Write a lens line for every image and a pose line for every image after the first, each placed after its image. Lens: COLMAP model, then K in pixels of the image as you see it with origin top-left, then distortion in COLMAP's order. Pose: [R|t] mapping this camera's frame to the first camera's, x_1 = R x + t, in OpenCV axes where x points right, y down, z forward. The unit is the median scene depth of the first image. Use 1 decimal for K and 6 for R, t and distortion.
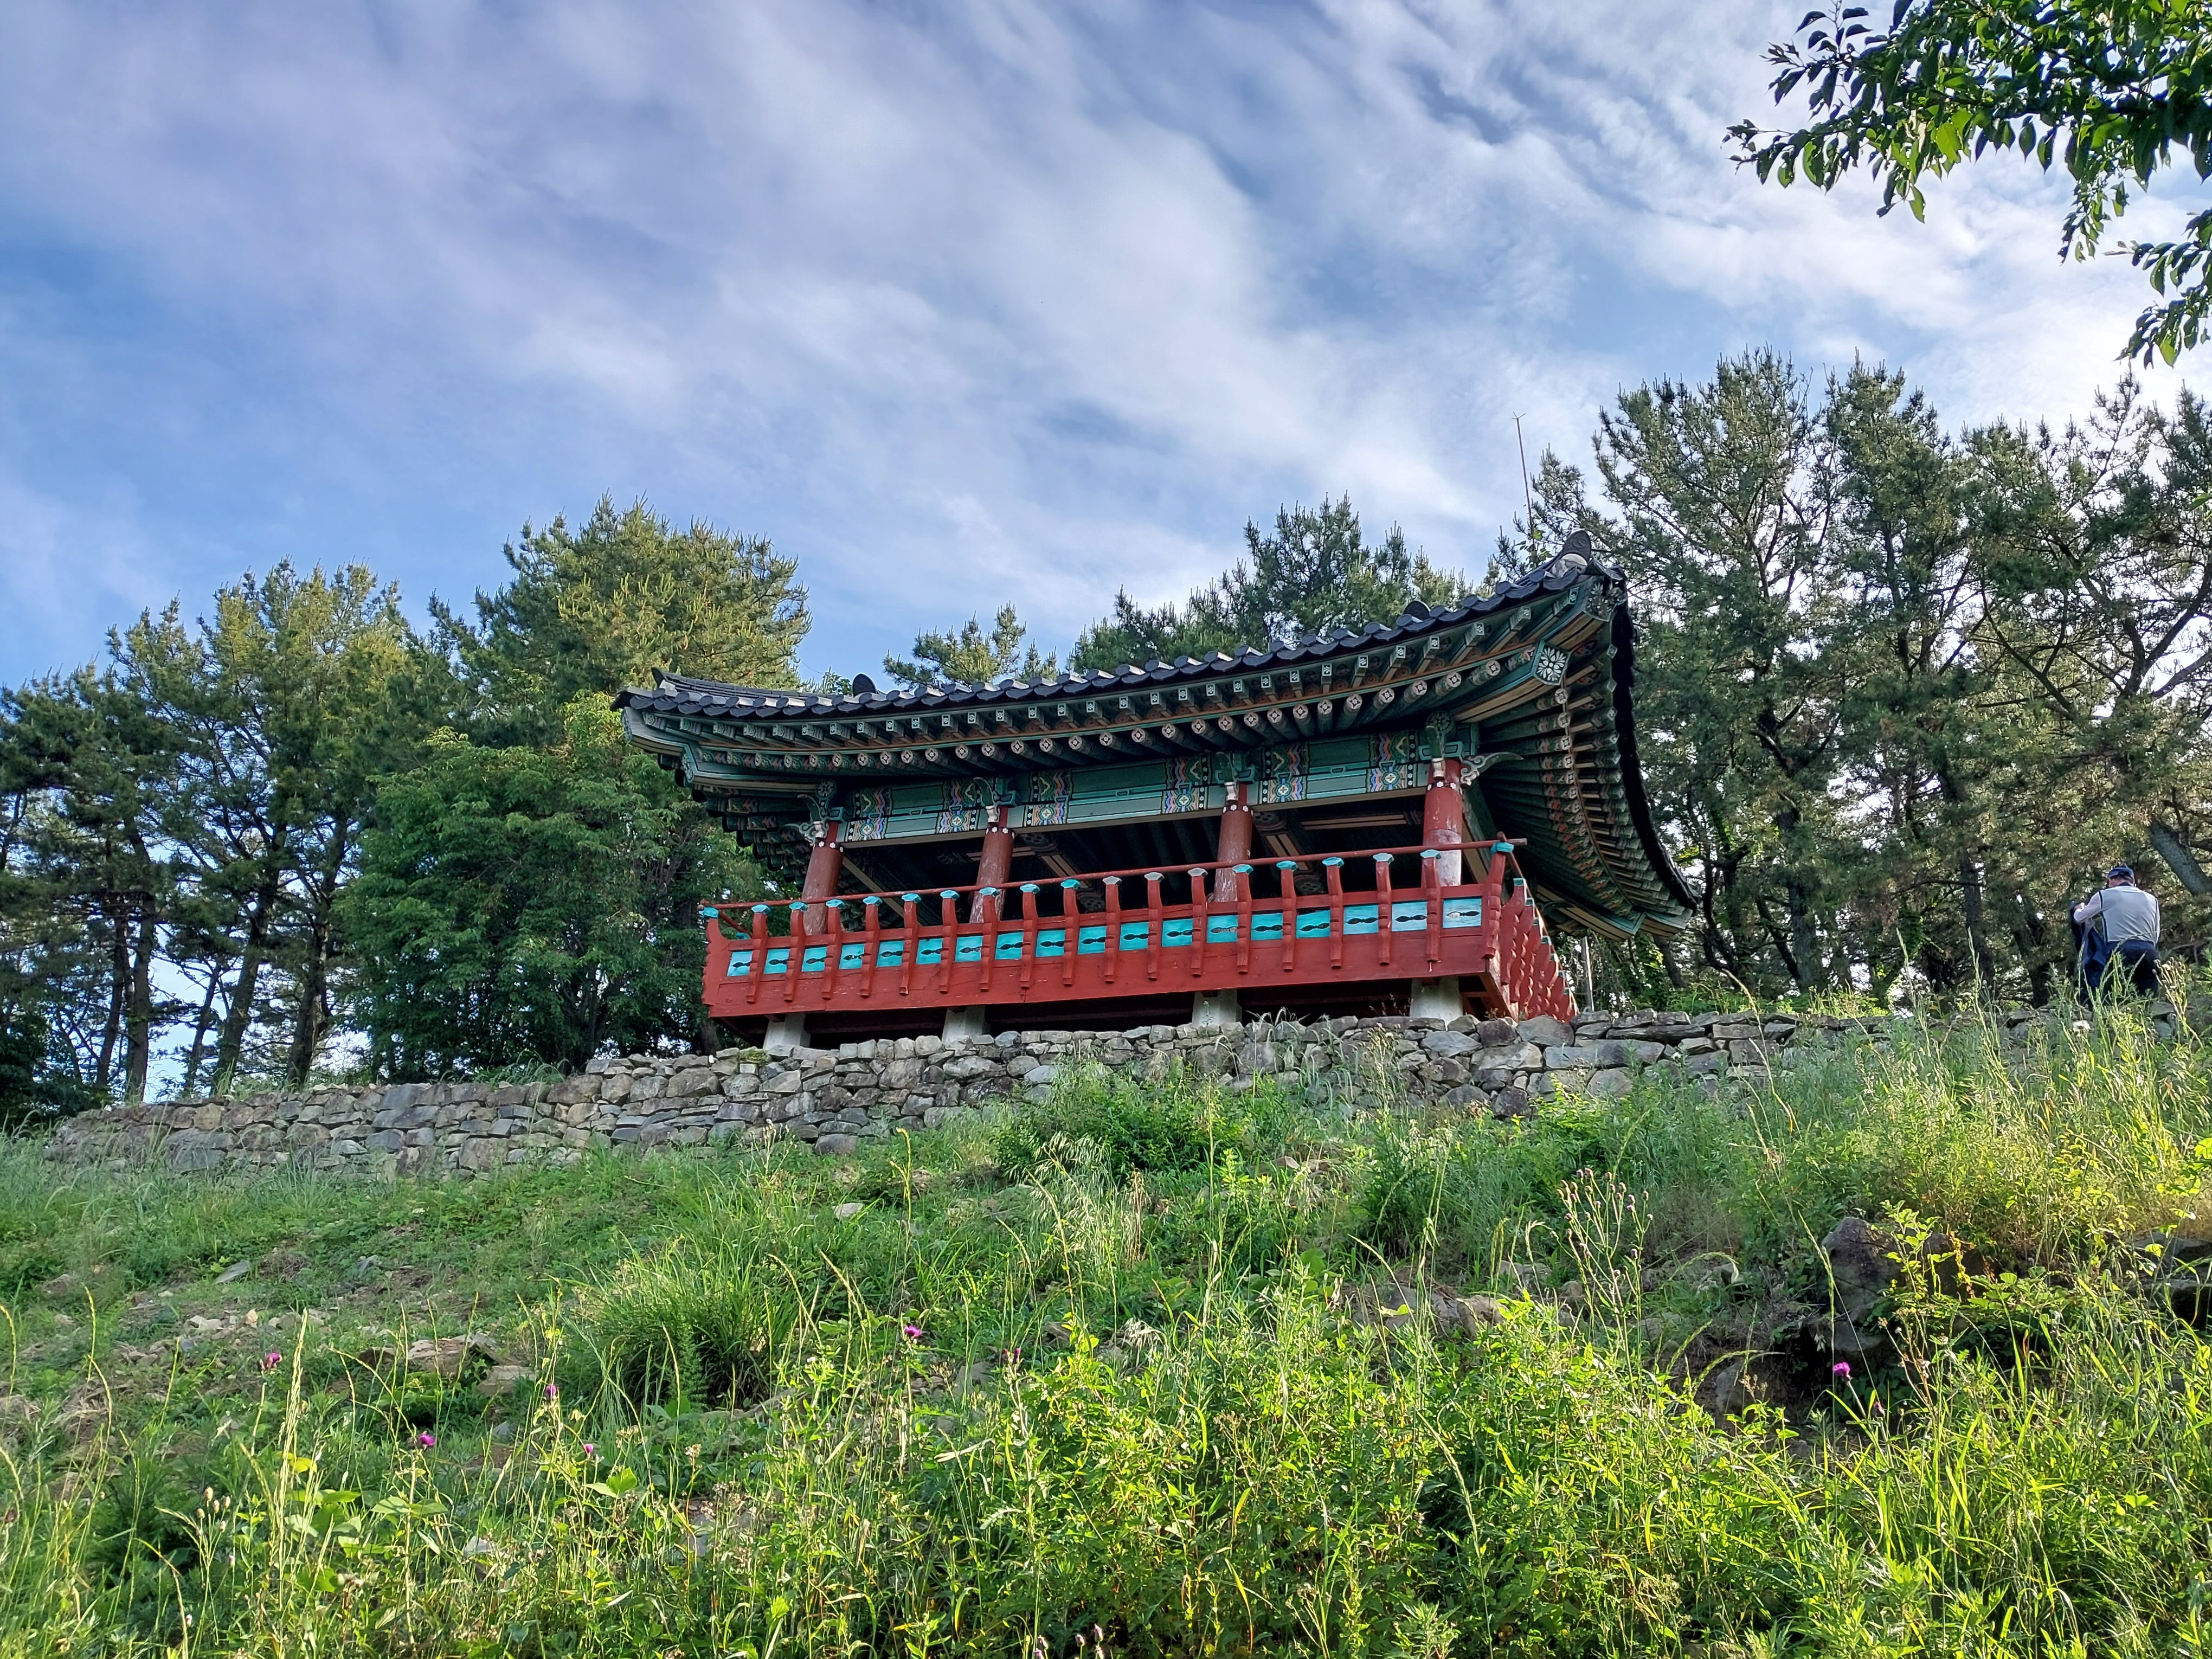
lens RADIAL K [[1953.2, 0, 1058.1], [0, 1953.2, 805.0], [0, 0, 1]] dist [0.083372, -0.002346]
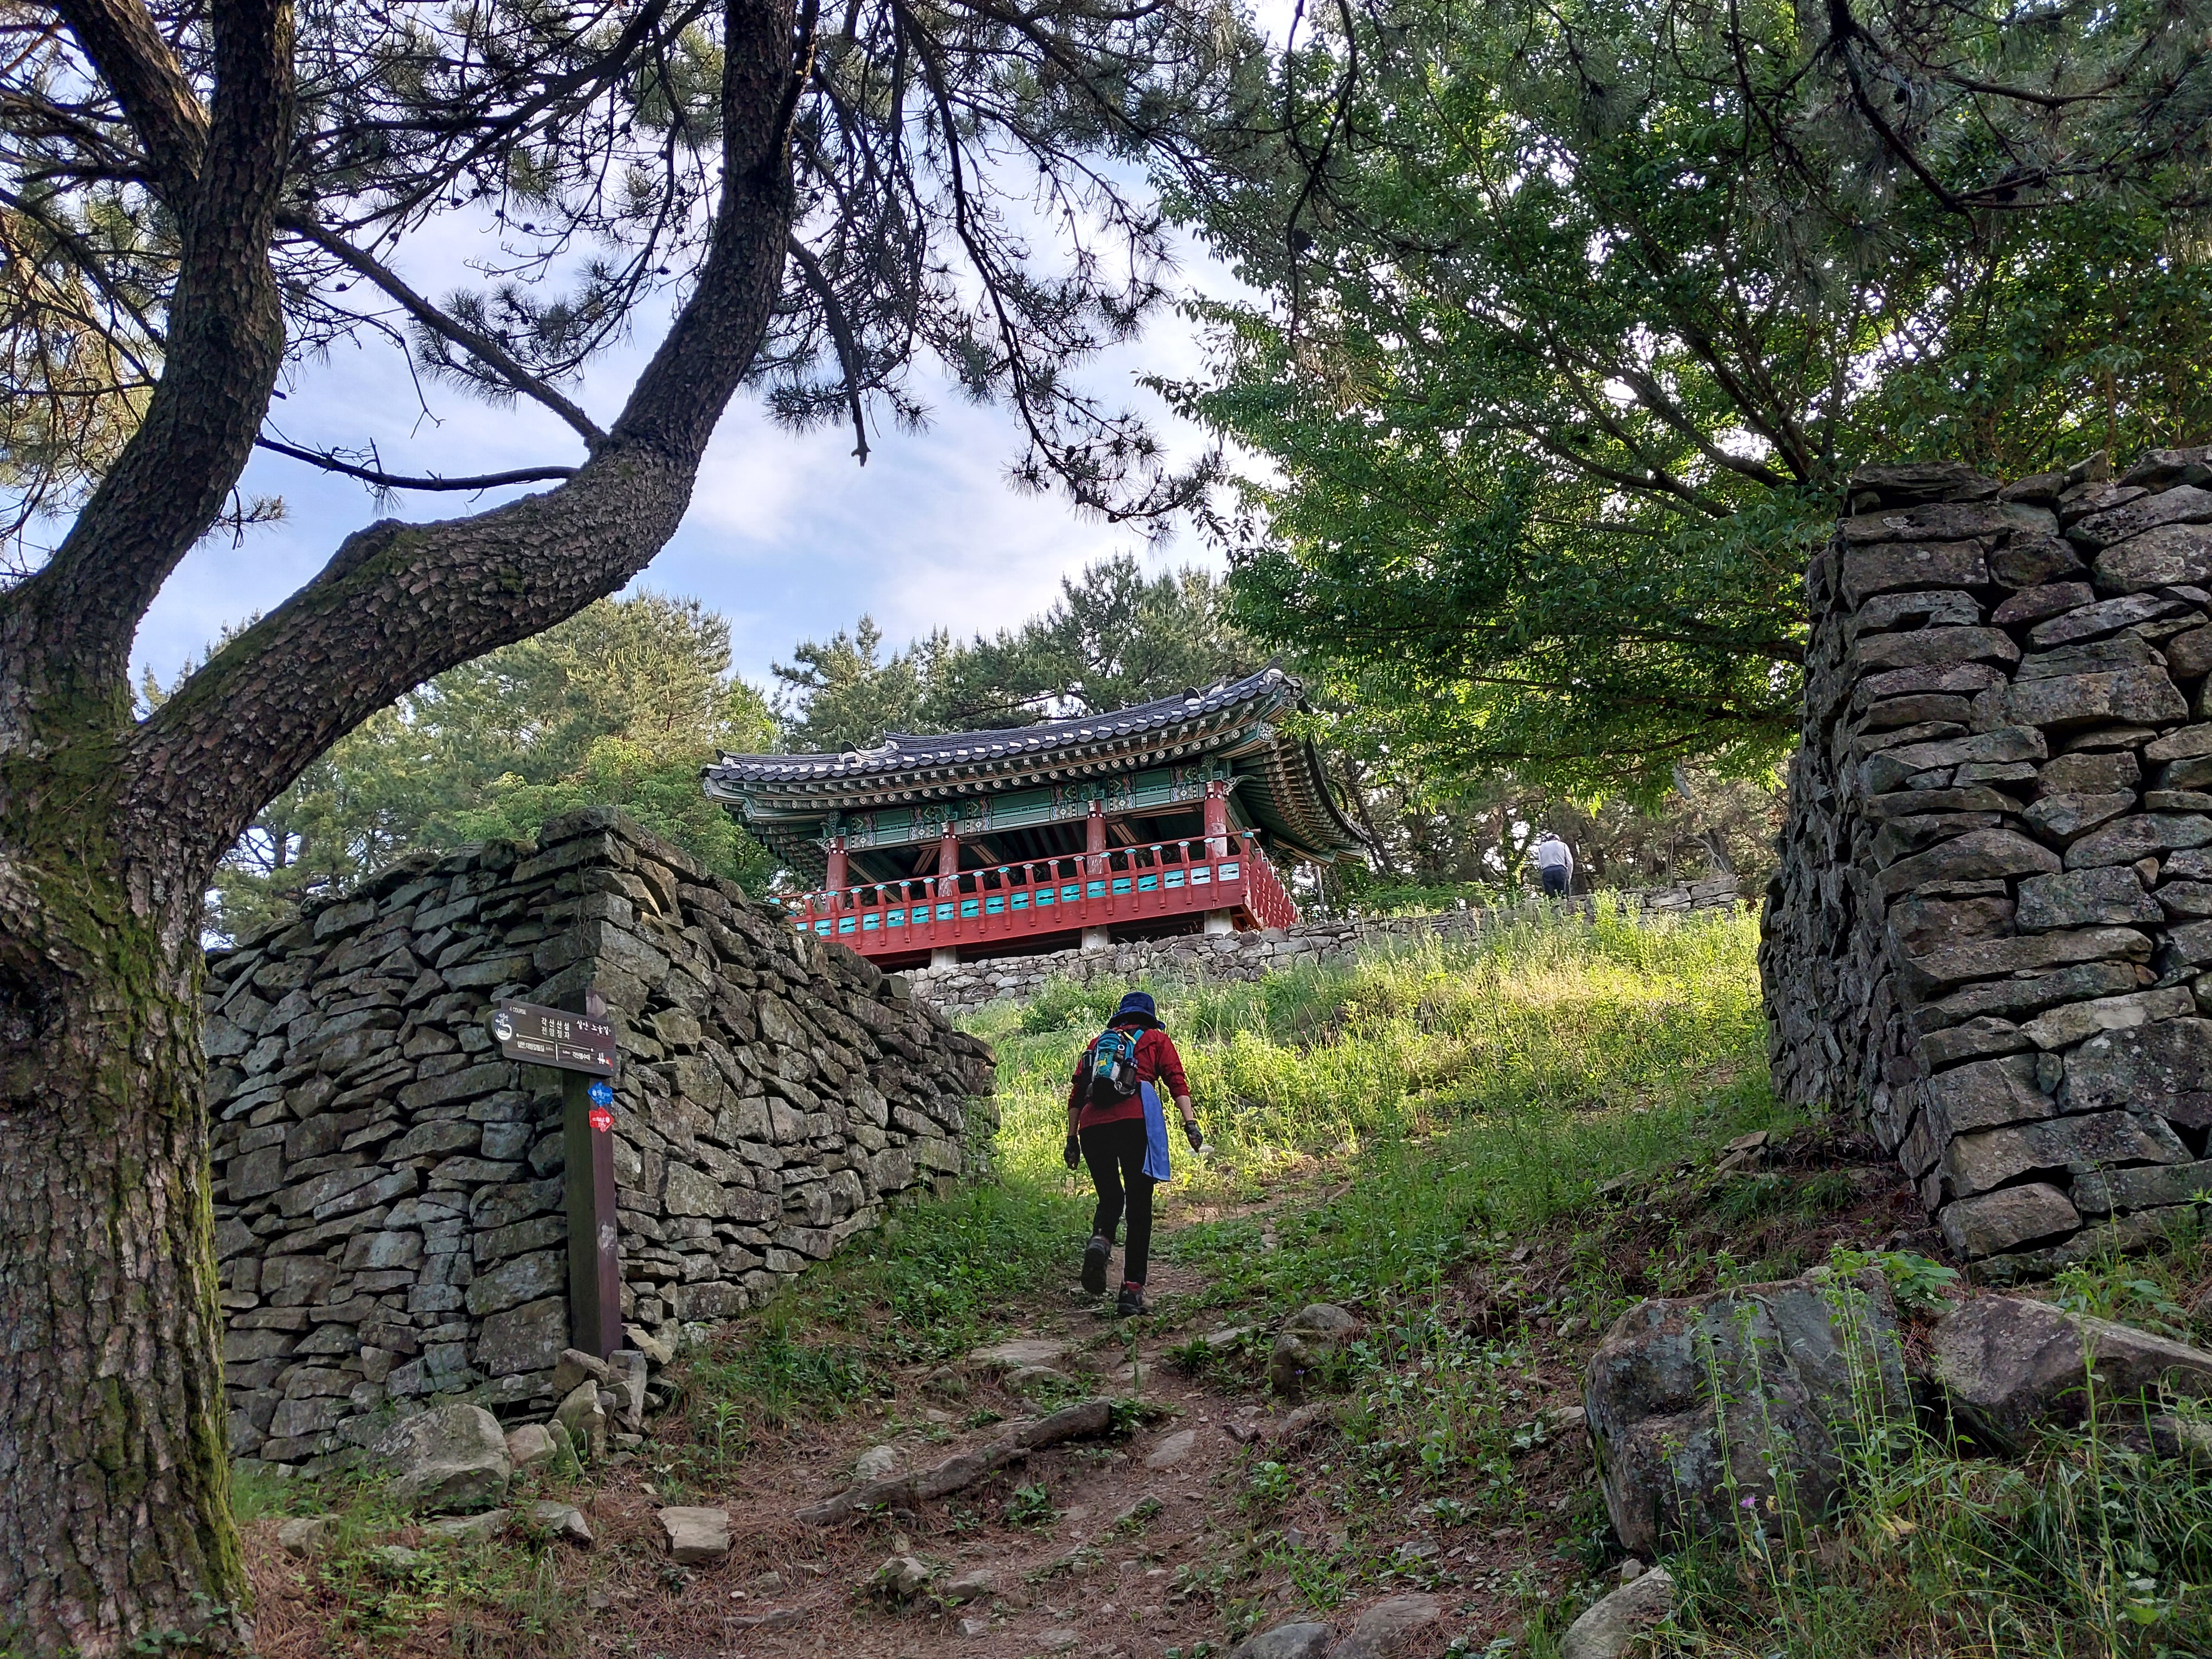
lens RADIAL K [[1953.2, 0, 1106.6], [0, 1953.2, 830.6], [0, 0, 1]] dist [0.083372, -0.002346]
pose [[0.987511, -0.083687, 0.133486, -0.130815], [0.074121, 0.994418, 0.075096, -0.115888], [-0.139026, -0.064264, 0.988201, -0.700189]]
